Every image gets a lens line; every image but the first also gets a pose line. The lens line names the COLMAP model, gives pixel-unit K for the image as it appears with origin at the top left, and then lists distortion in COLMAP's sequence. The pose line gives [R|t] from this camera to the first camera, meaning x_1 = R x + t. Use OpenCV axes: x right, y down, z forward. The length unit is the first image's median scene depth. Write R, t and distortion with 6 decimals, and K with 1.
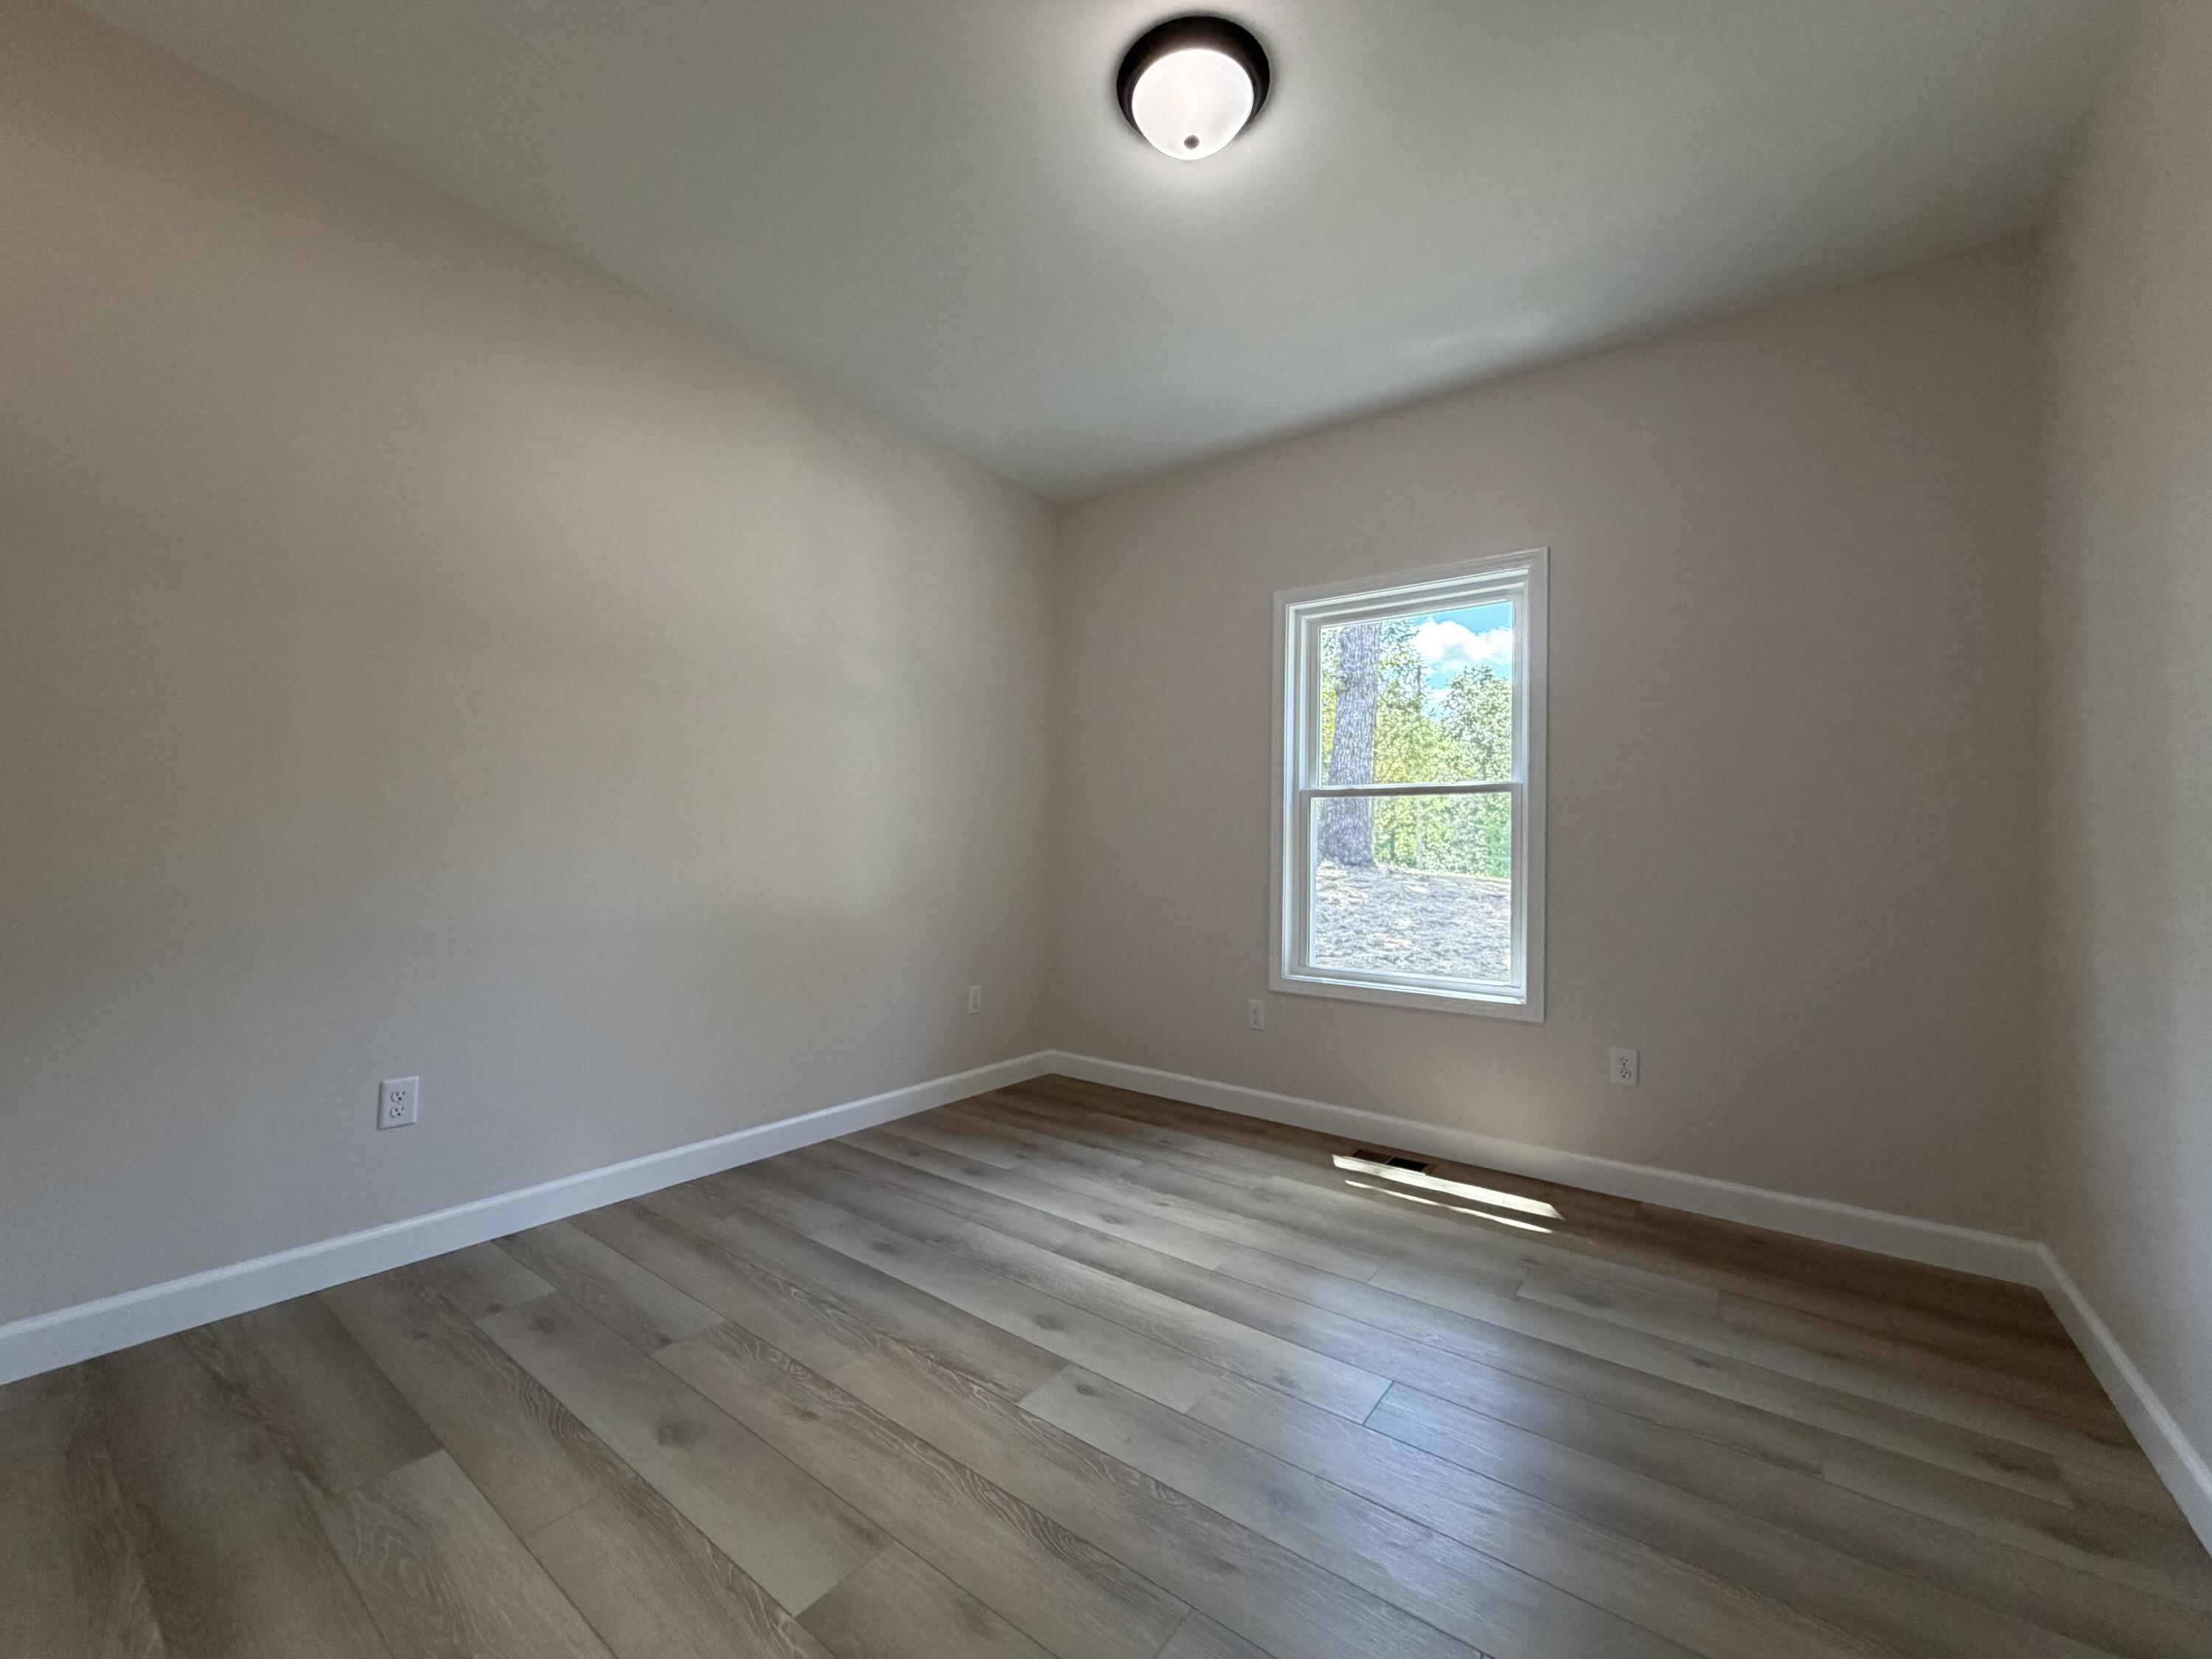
lens RADIAL K [[888.7, 0, 1100.3], [0, 888.7, 831.9], [0, 0, 1]] dist [0.000147, -0.000605]
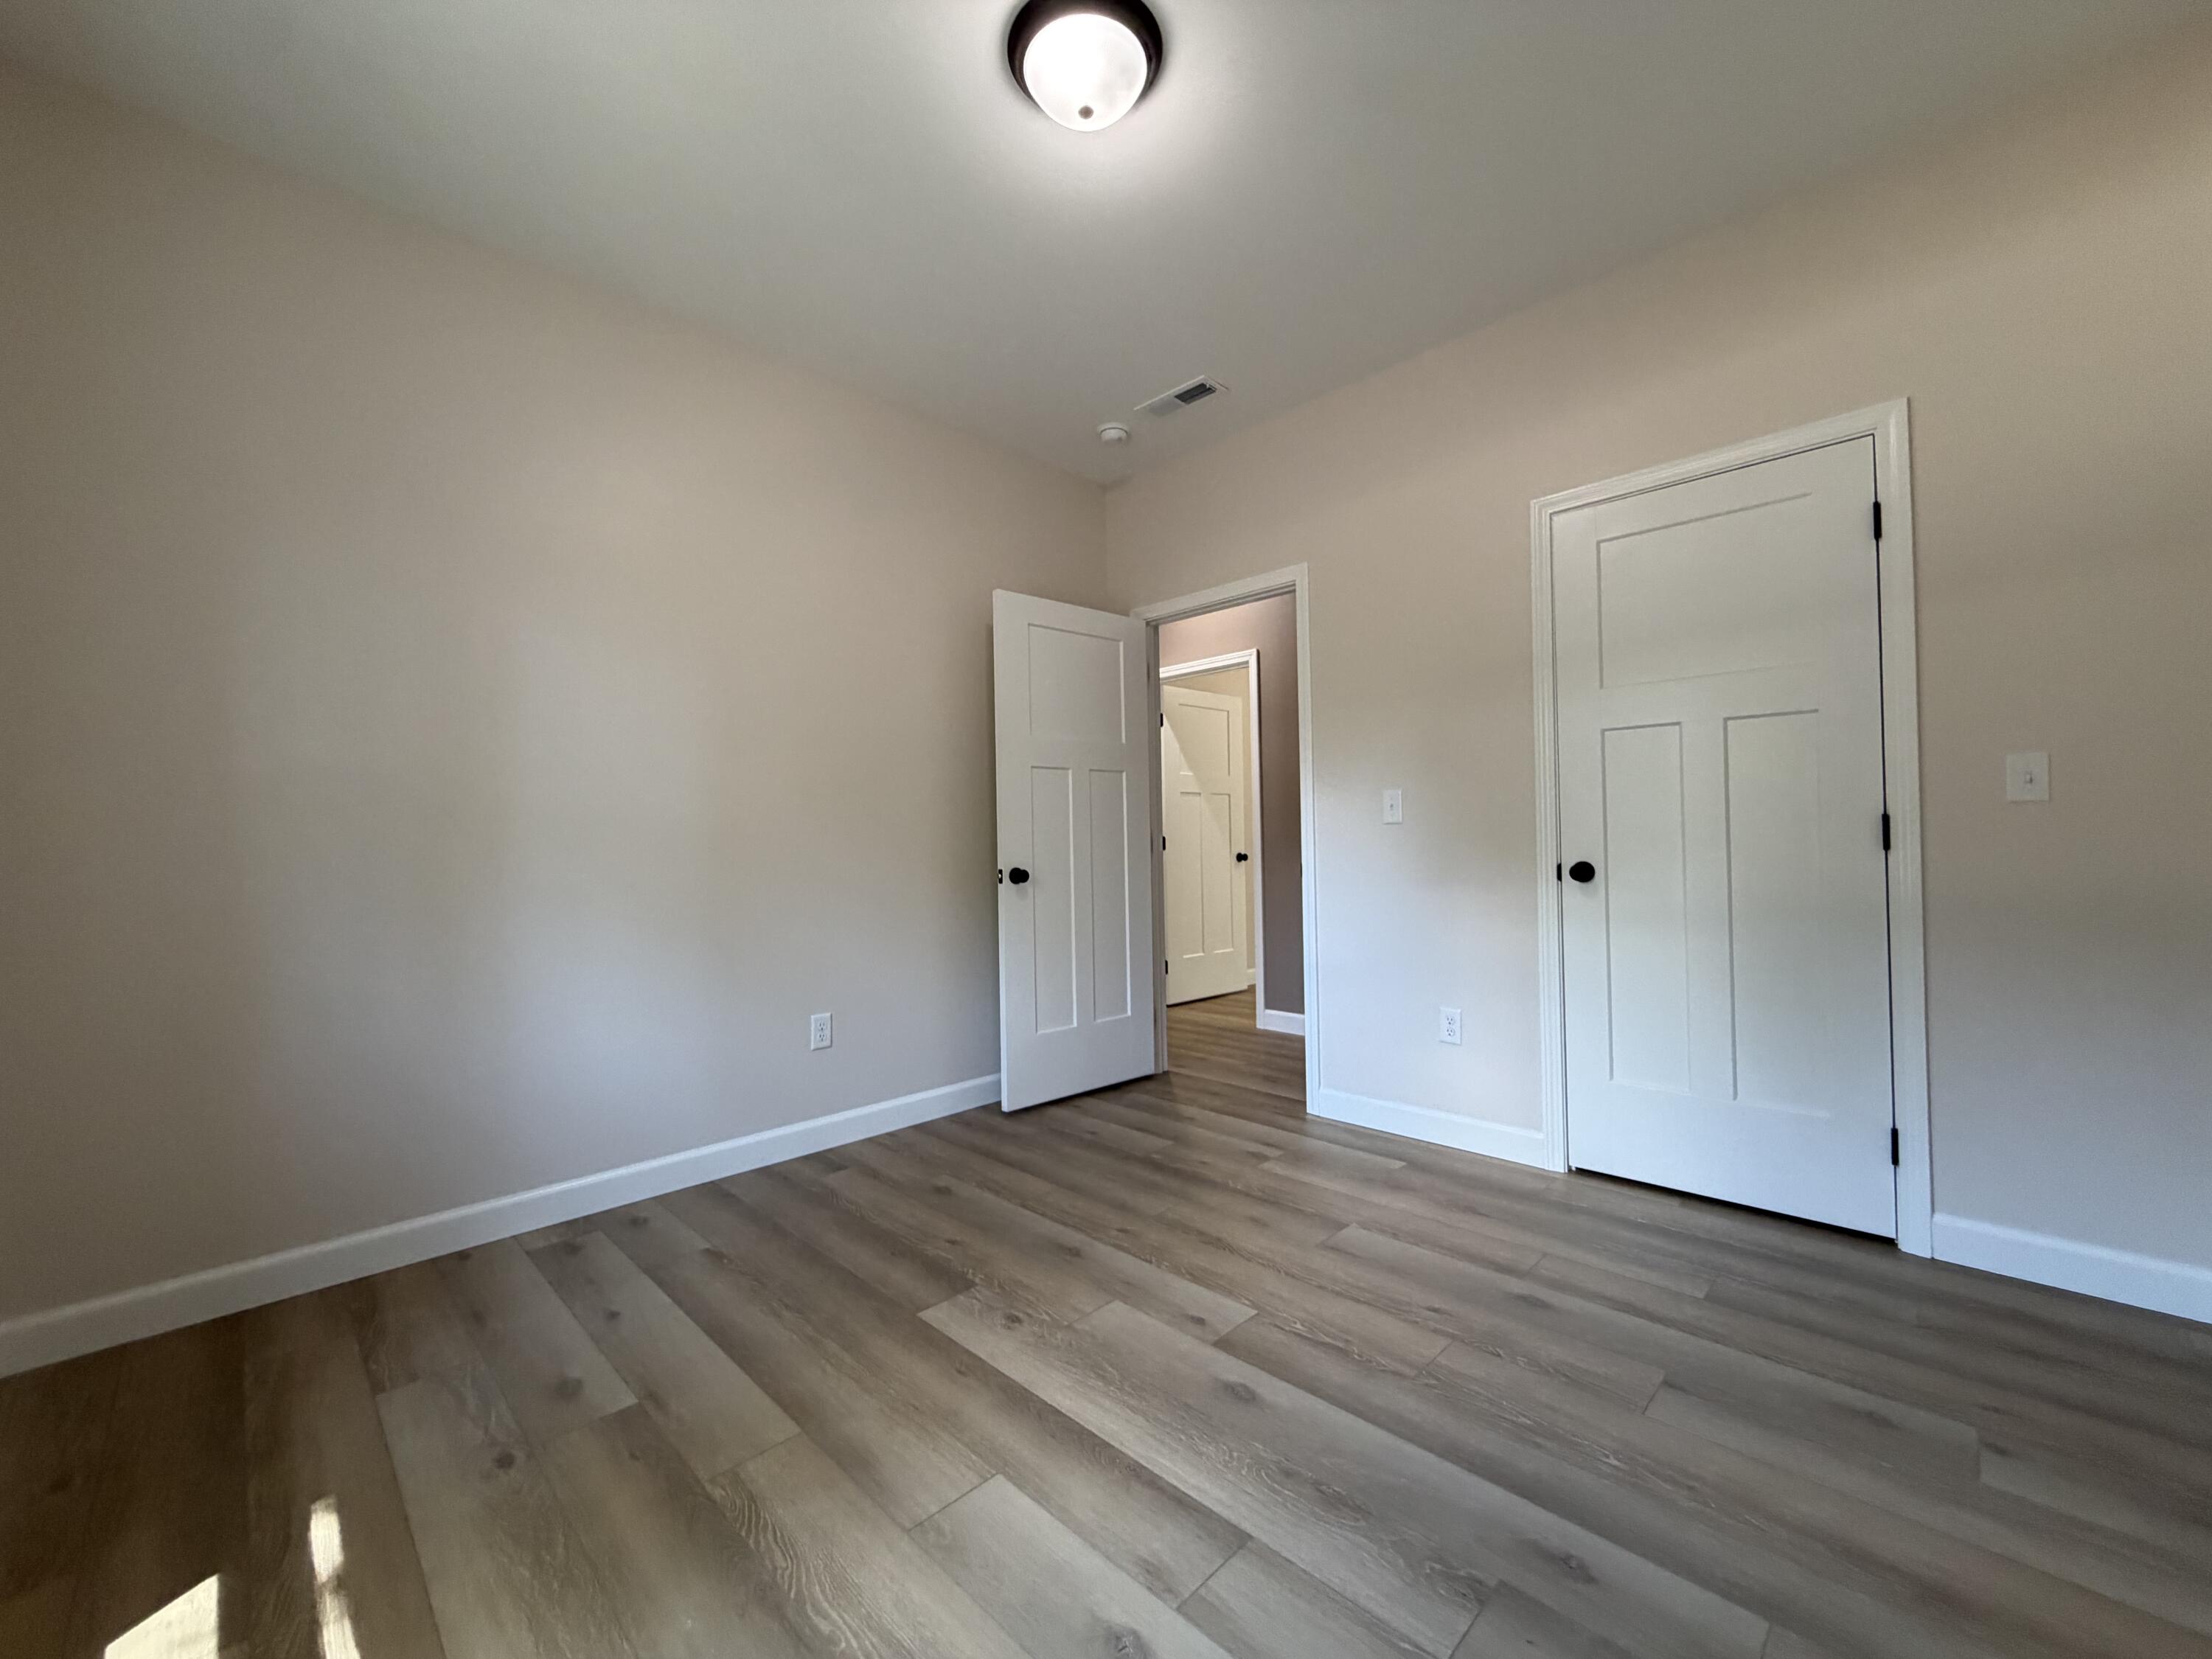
lens RADIAL K [[888.7, 0, 1100.3], [0, 888.7, 831.9], [0, 0, 1]] dist [0.000147, -0.000605]
pose [[-0.989950, 0.002412, 0.141399, -0.050150], [-0.001964, 0.999524, -0.030798, 0.050157], [-0.141406, -0.030766, -0.989474, 1.958545]]
